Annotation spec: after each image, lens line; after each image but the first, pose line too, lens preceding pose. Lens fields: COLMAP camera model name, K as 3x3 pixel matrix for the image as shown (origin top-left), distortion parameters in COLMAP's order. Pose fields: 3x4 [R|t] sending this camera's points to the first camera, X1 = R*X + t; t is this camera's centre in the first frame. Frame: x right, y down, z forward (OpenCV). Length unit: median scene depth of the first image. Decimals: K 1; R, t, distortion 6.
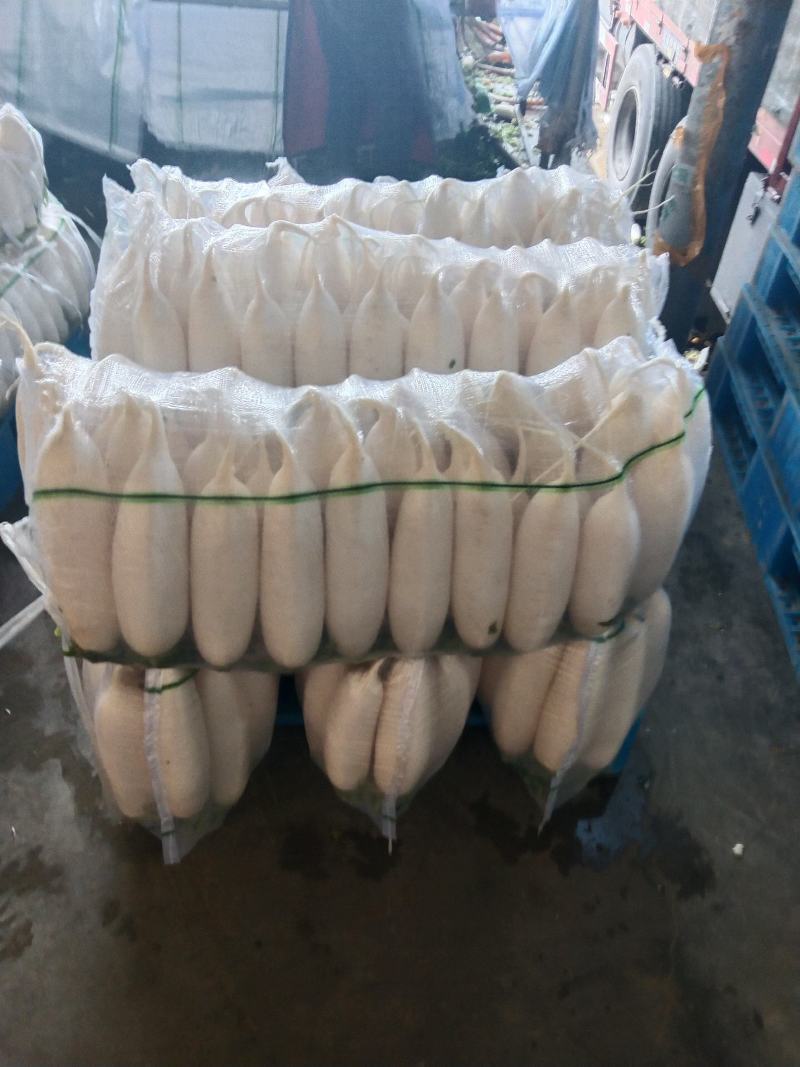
lens RADIAL K [[867.6, 0, 400.8], [0, 867.6, 531.0], [0, 0, 1]] dist [-0.023873, 0.011109]
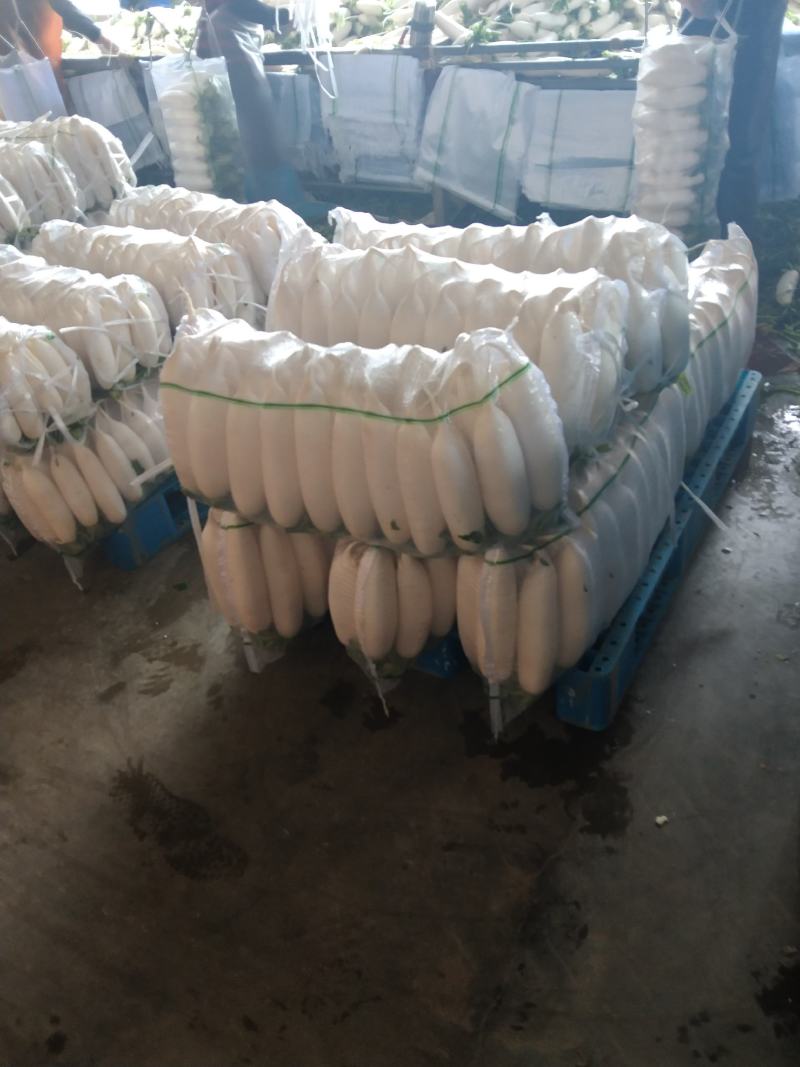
lens RADIAL K [[867.6, 0, 399.0], [0, 867.6, 535.2], [0, 0, 1]] dist [-0.023873, 0.011109]
pose [[0.833470, 0.197745, -0.515969, 0.349949], [-0.228744, 0.973480, 0.003584, 0.050042], [0.502994, 0.115038, 0.856600, -0.091239]]
